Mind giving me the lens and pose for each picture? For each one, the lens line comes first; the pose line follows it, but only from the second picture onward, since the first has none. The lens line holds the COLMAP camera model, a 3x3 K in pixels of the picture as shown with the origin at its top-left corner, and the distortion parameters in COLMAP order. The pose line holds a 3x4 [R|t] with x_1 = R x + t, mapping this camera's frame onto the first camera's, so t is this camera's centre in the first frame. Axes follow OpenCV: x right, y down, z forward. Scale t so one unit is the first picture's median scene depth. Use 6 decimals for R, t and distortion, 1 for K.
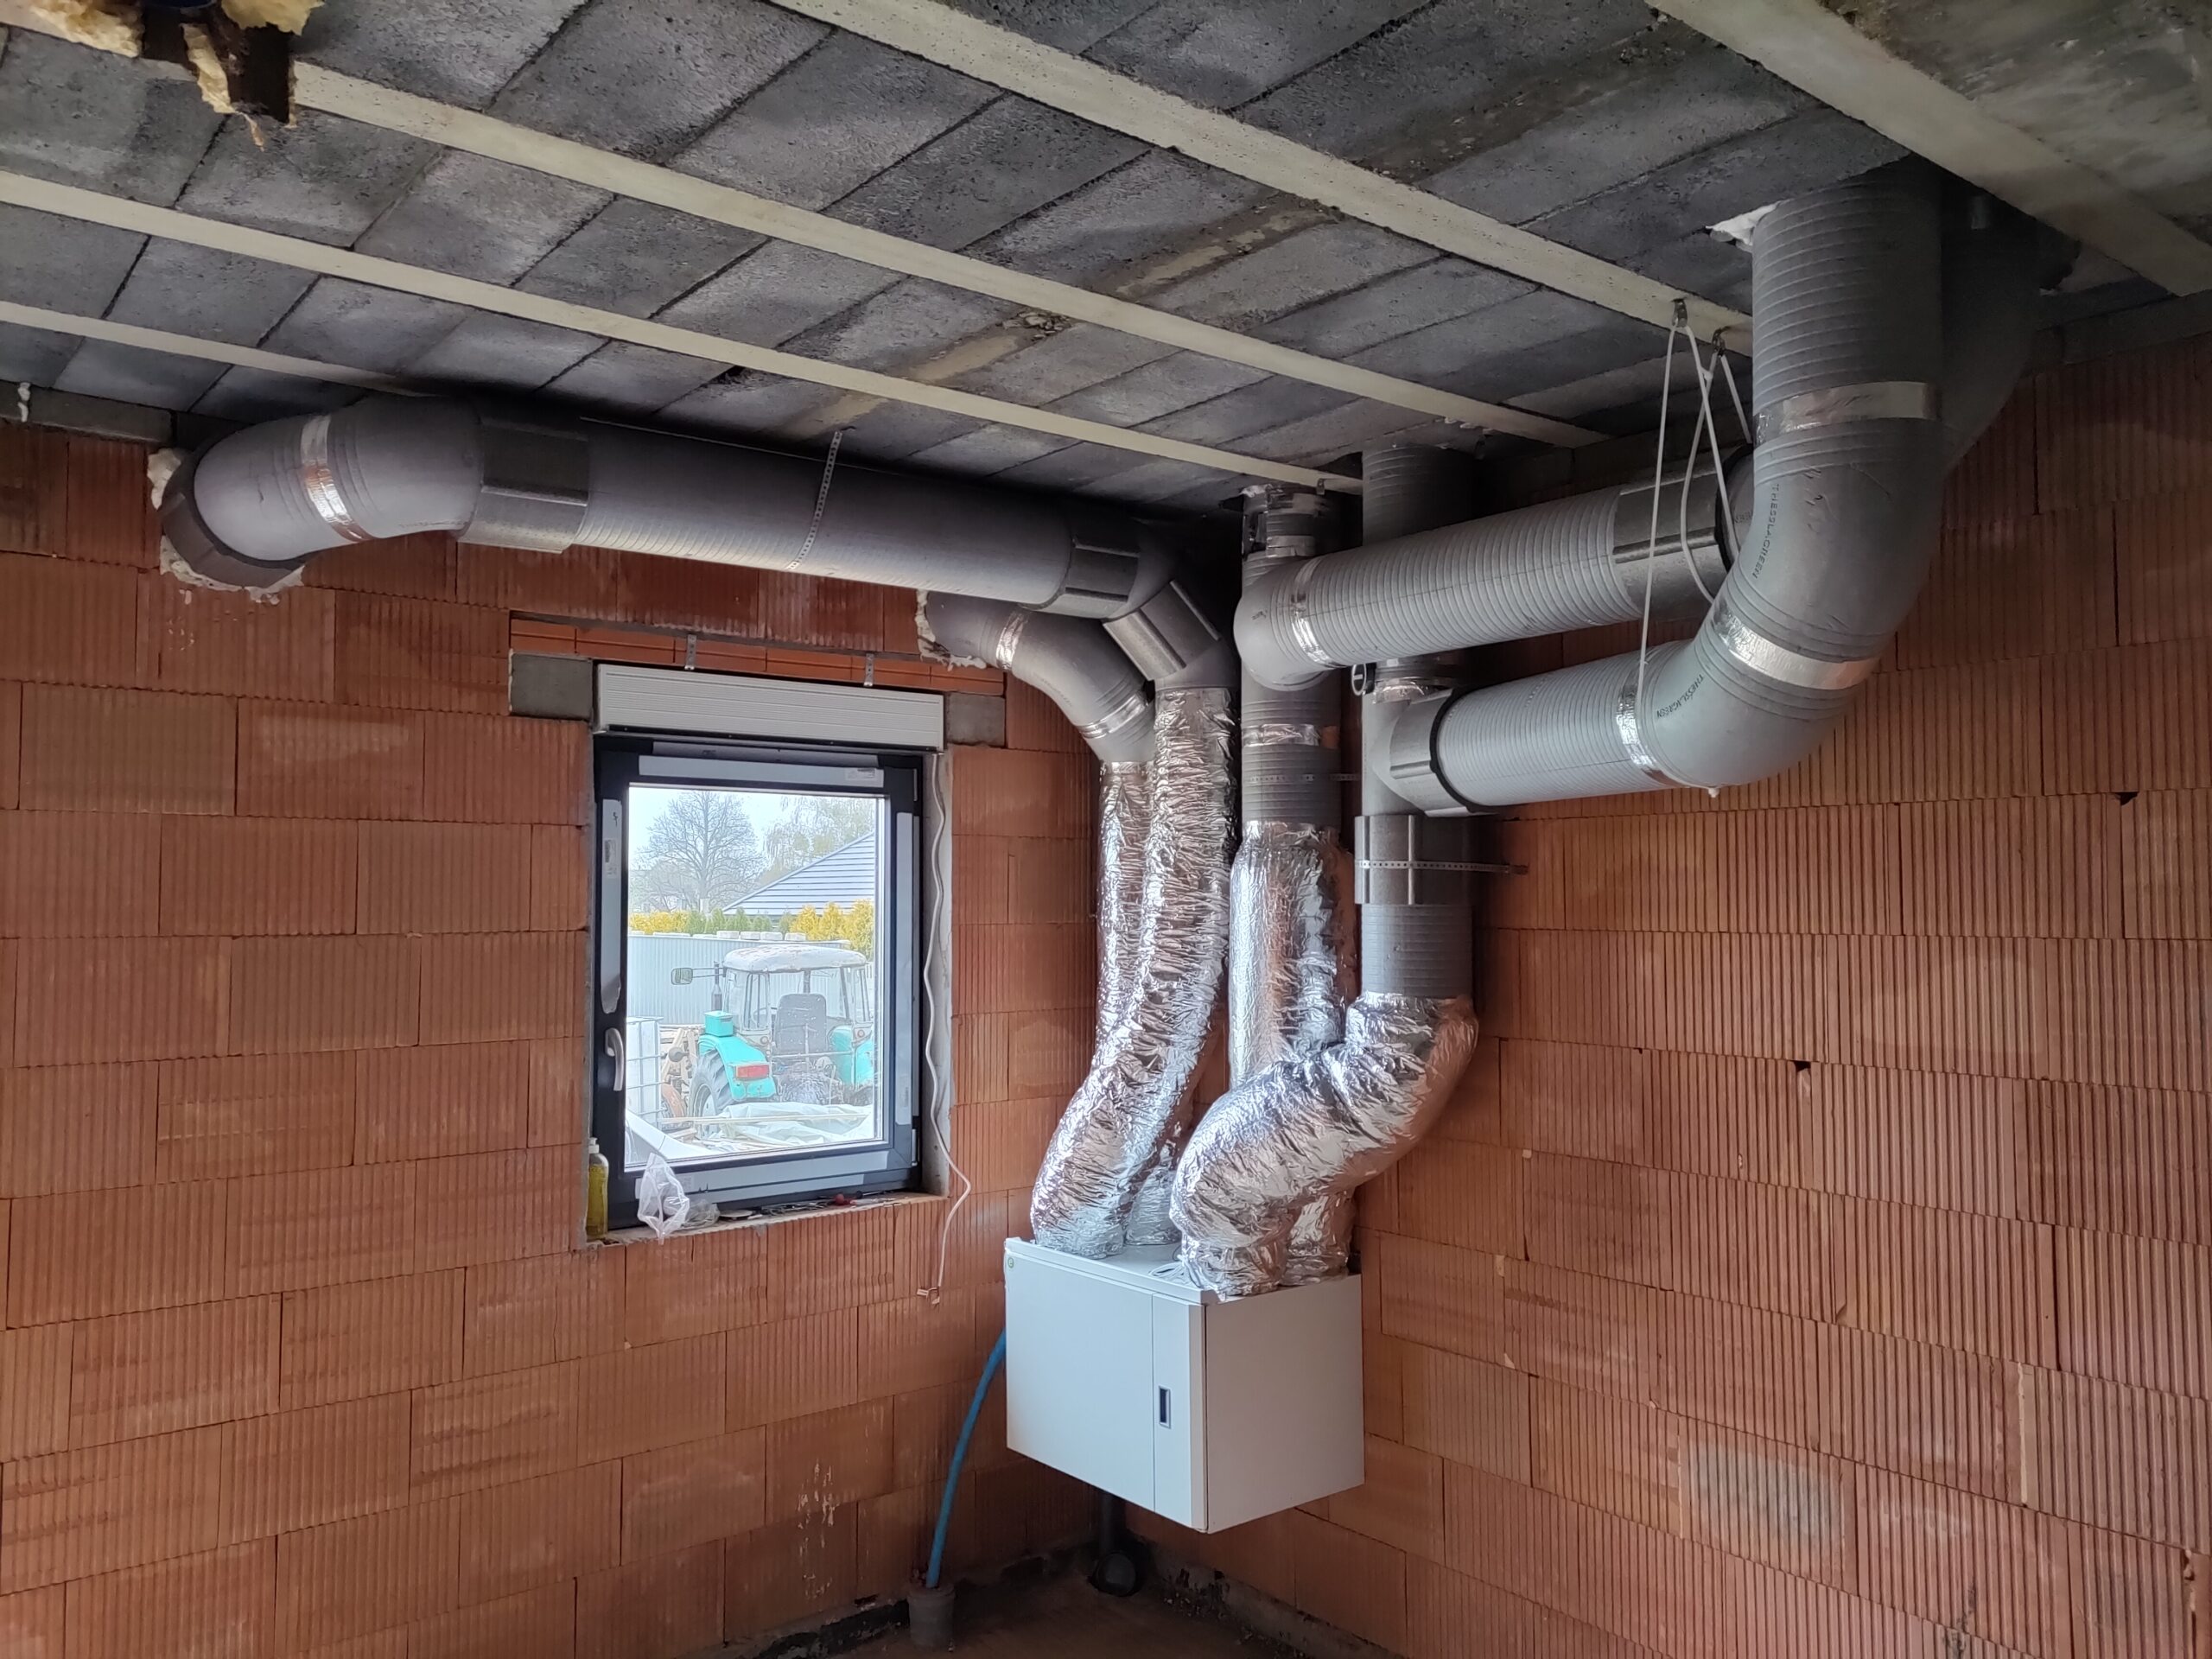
lens RADIAL K [[1695.4, 0, 1114.7], [0, 1695.4, 854.6], [0, 0, 1]] dist [0.072095, -0.077374]
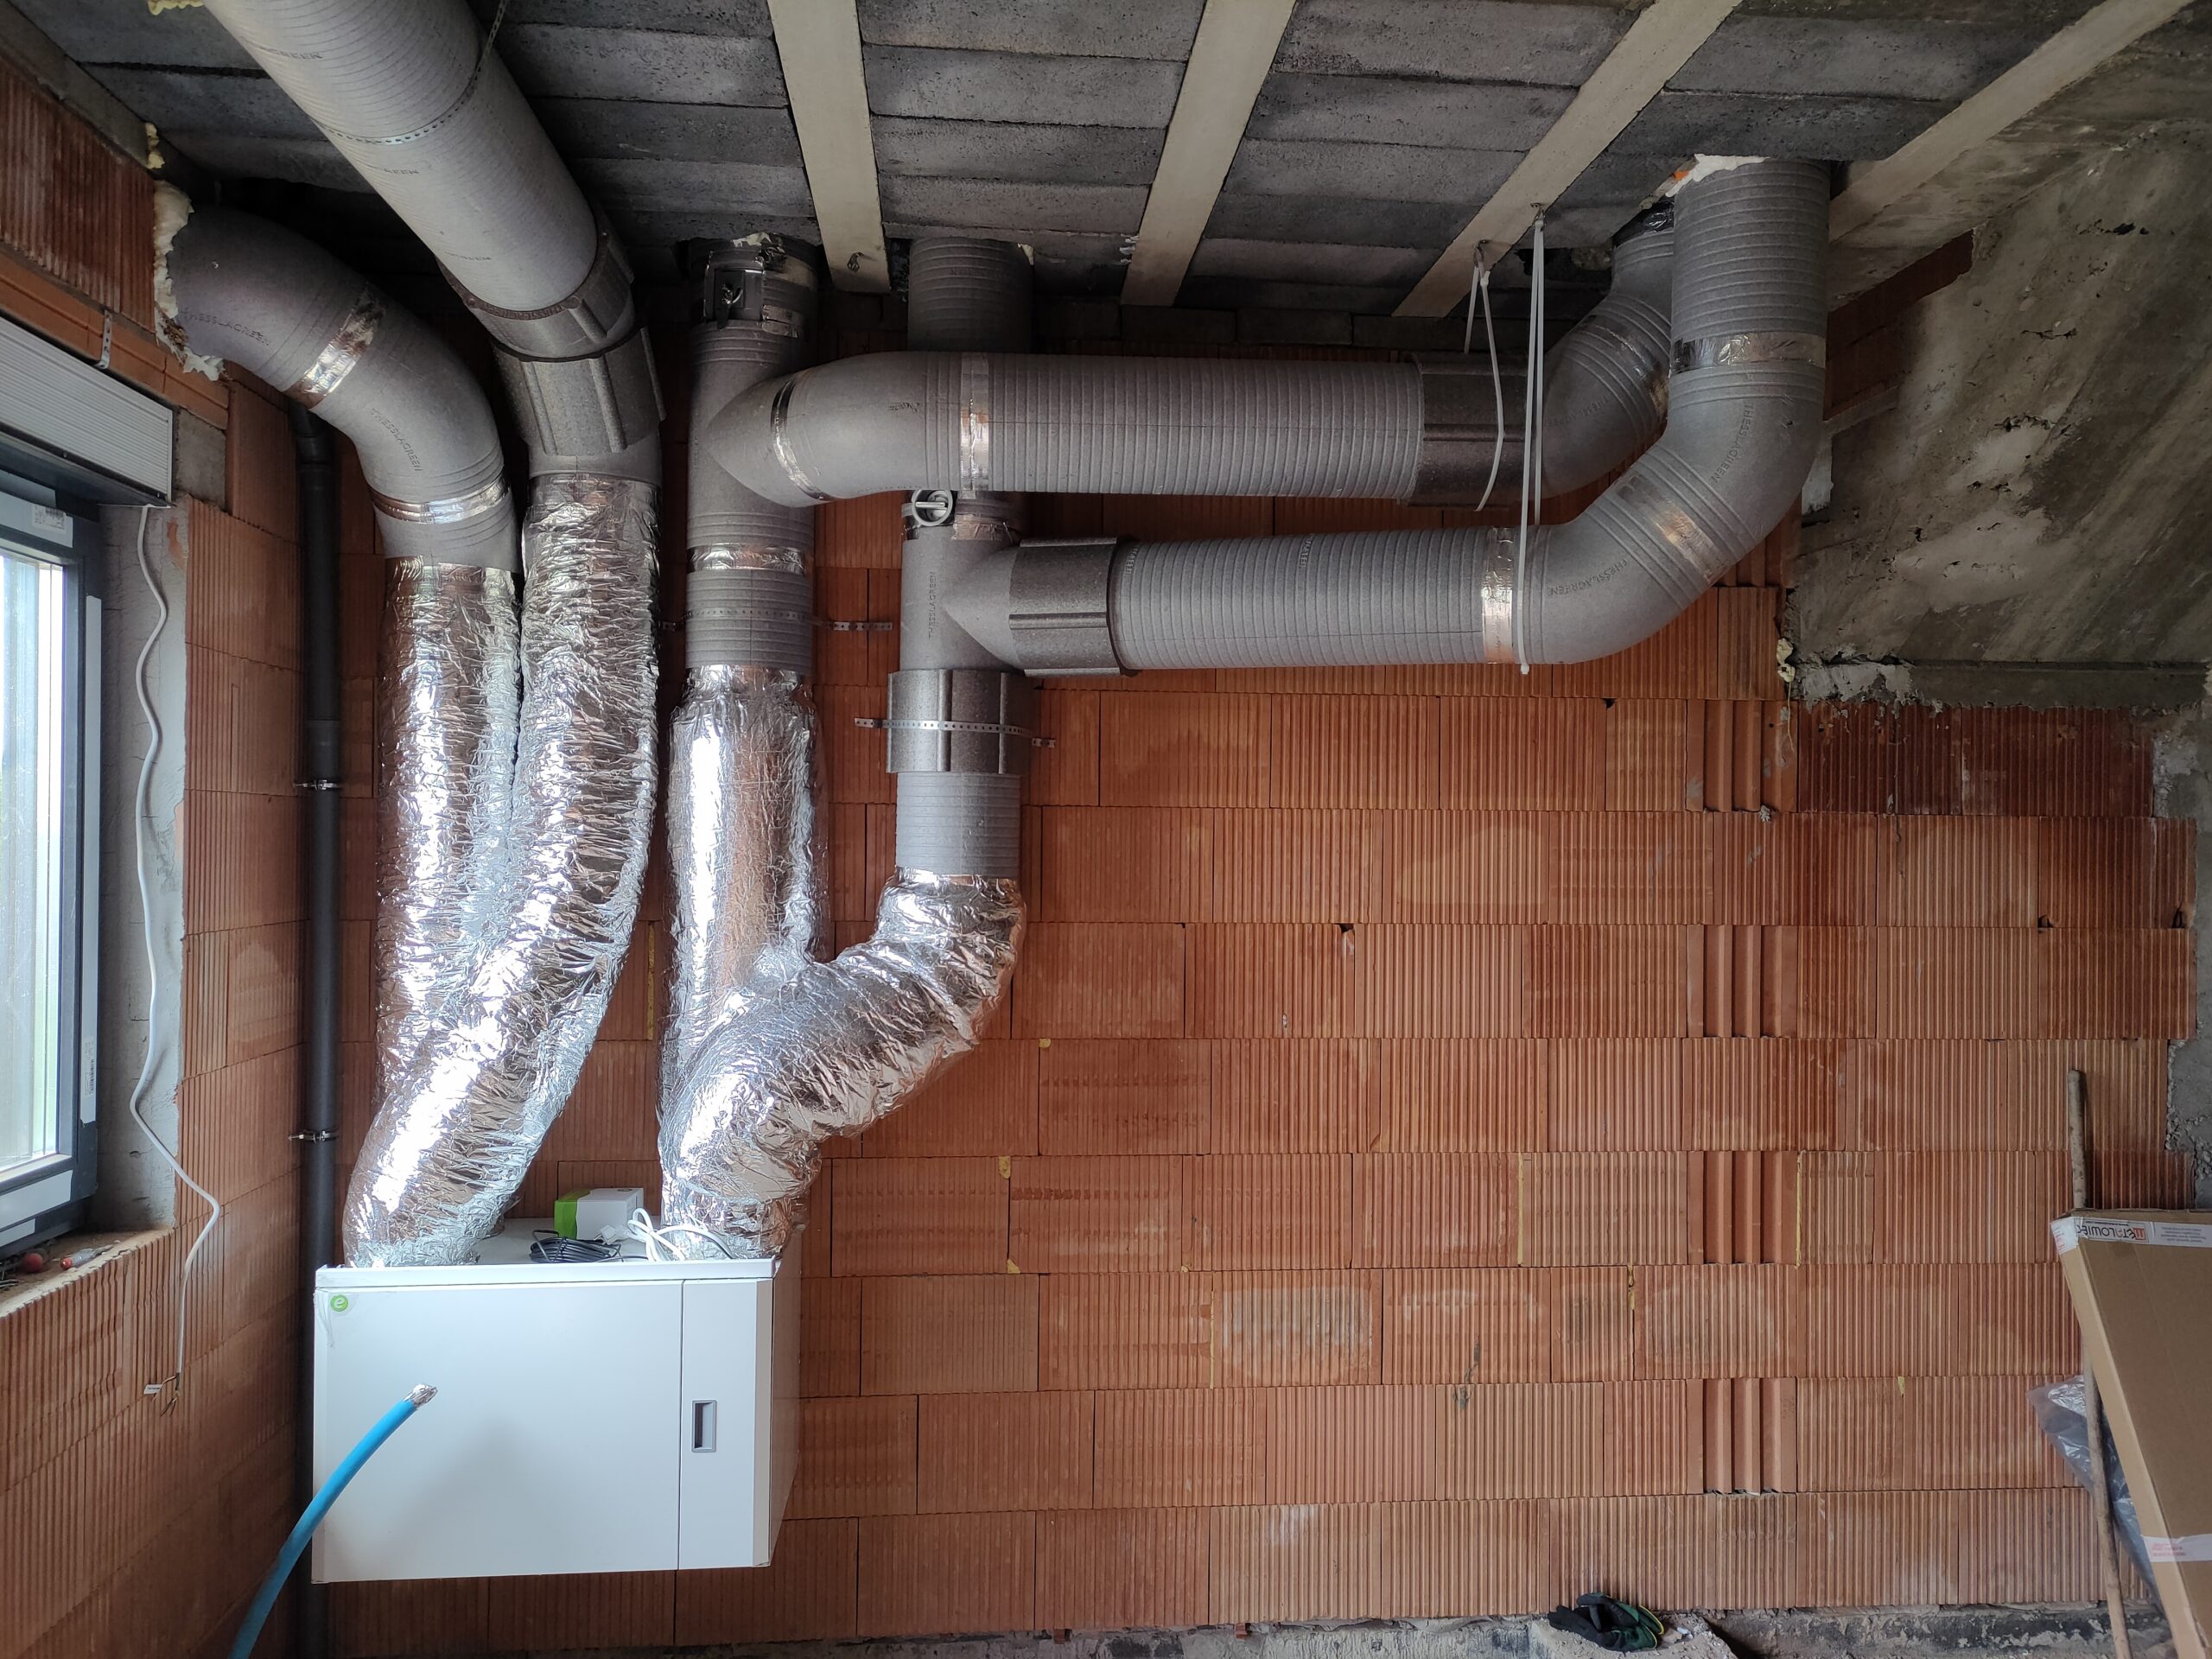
lens RADIAL K [[1695.4, 0, 1114.7], [0, 1695.4, 854.6], [0, 0, 1]] dist [0.072095, -0.077374]
pose [[0.547366, -0.000725, 0.836893, -0.554849], [-0.031880, 0.999256, 0.021716, 0.052174], [-0.836286, -0.038567, 0.546935, 0.483370]]
